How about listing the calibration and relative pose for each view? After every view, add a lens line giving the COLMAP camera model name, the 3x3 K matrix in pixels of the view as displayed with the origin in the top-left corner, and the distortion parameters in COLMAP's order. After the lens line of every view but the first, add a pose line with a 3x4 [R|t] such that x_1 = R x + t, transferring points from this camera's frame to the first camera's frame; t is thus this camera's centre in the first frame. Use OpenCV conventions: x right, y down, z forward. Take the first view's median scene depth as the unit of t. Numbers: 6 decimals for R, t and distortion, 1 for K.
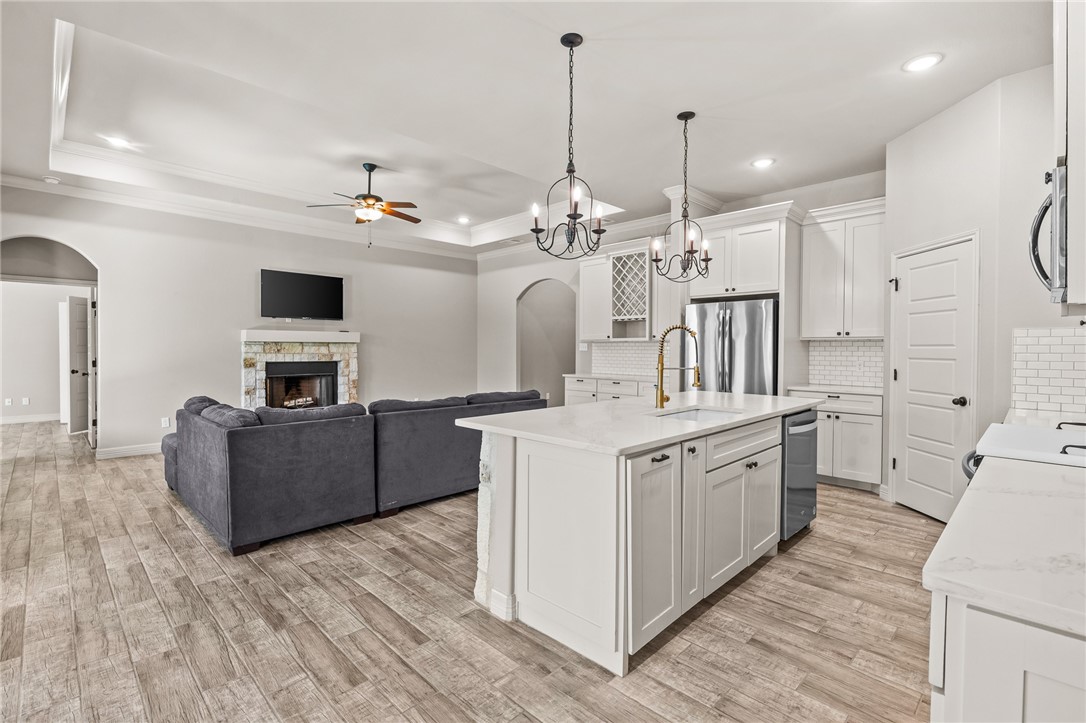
lens RADIAL K [[492.1, 0, 541.7], [0, 492.1, 354.1], [0, 0, 1]] dist [0.004048, 0.000076]
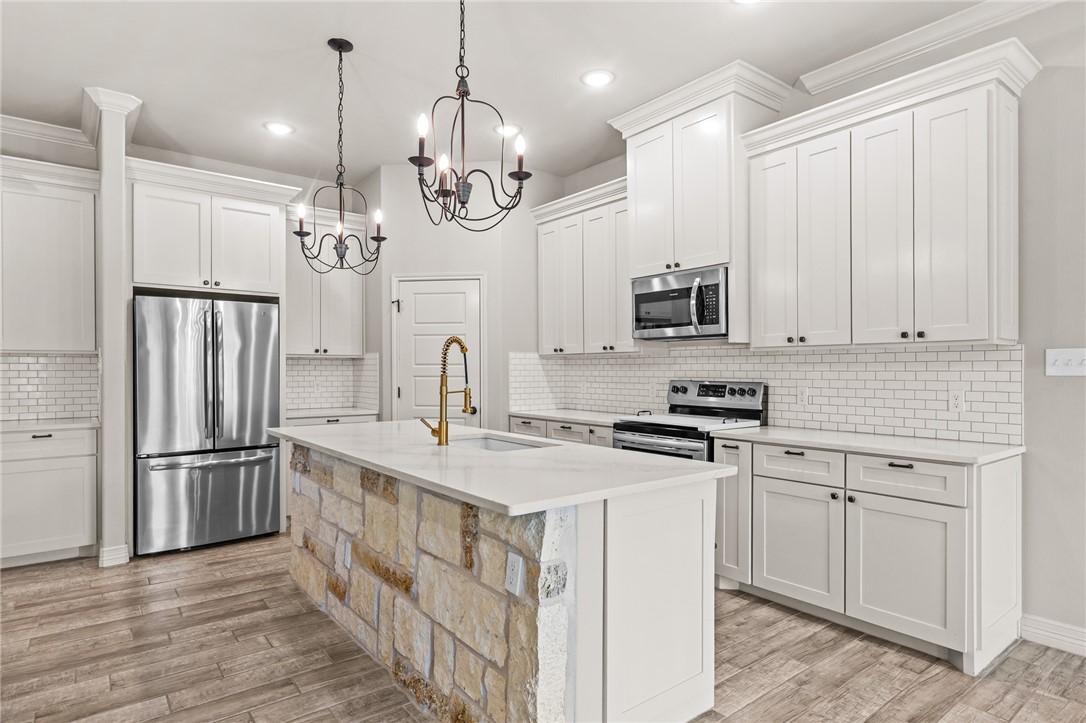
lens RADIAL K [[593.5, 0, 527.7], [0, 593.5, 367.0], [0, 0, 1]] dist [0.013134, -0.001367]
pose [[0.131808, -0.000632, 0.991275, -0.404503], [0.013661, 0.999906, -0.001179, -0.005192], [-0.991181, 0.013697, 0.131804, 0.464146]]
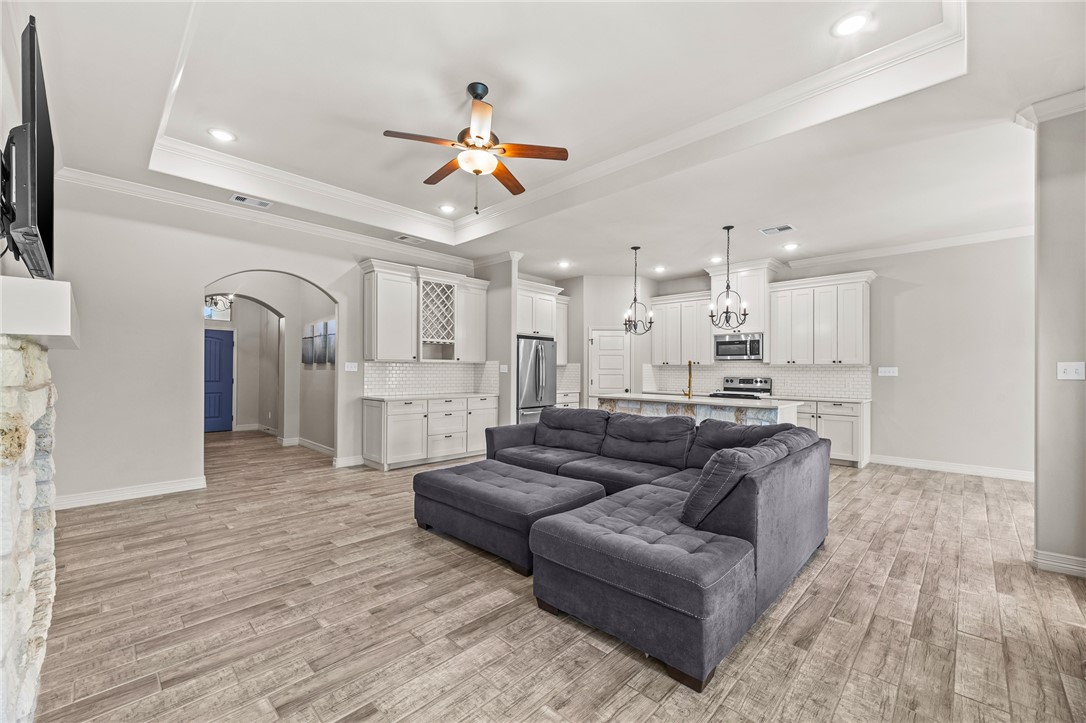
lens RADIAL K [[435.6, 0, 538.3], [0, 435.6, 366.7], [0, 0, 1]] dist [0.008978, 0.000472]
pose [[-0.004422, 0.005826, 0.999973, -1.029870], [0.003862, 0.999976, -0.005809, -0.013989], [-0.999983, 0.003836, -0.004444, 1.030980]]
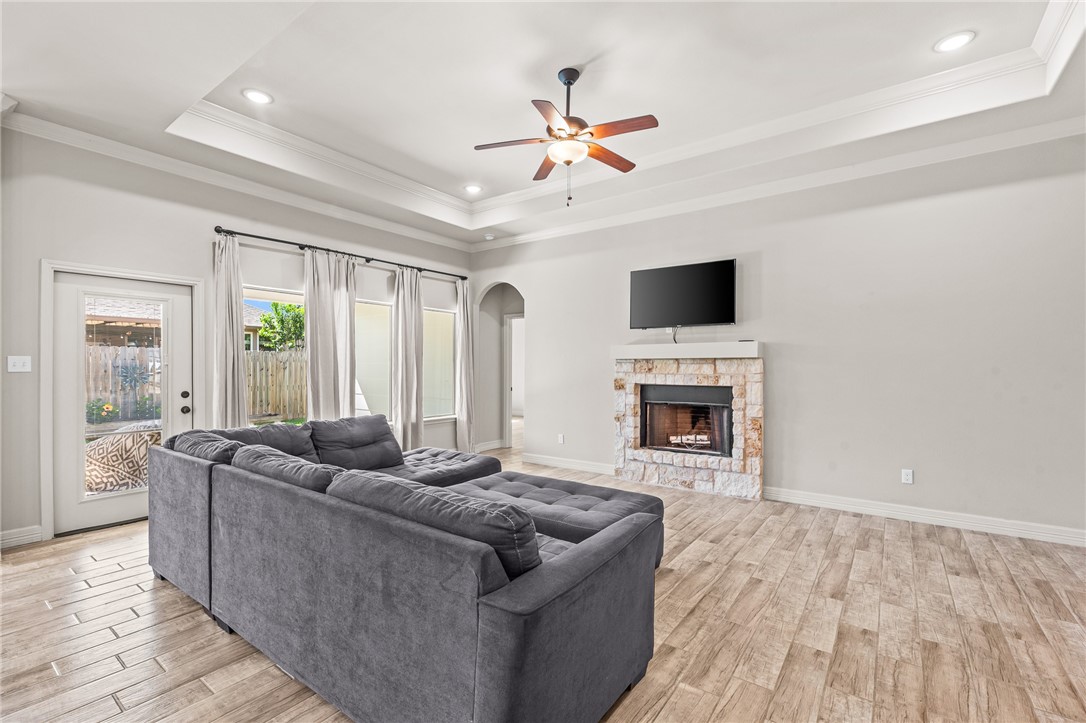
lens RADIAL K [[492.1, 0, 539.9], [0, 492.1, 353.8], [0, 0, 1]] dist [0.004048, 0.000076]
pose [[0.152979, -0.027437, -0.987849, 0.298236], [-0.010555, 0.999512, -0.029395, -0.010869], [0.988173, 0.014924, 0.152614, 0.973582]]
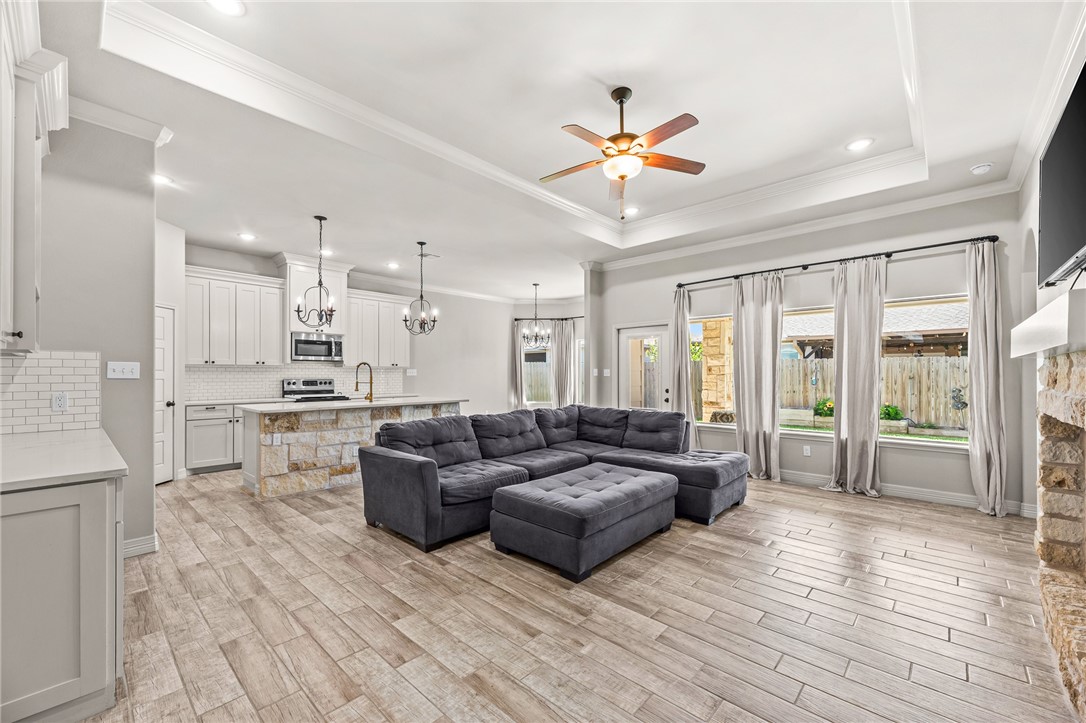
lens RADIAL K [[435.6, 0, 532.6], [0, 435.6, 381.6], [0, 0, 1]] dist [0.008978, 0.000472]
pose [[-0.999764, -0.004971, -0.021145, -0.244970], [-0.005633, 0.999492, 0.031375, -0.023688], [0.020979, 0.031487, -0.999284, 1.755927]]
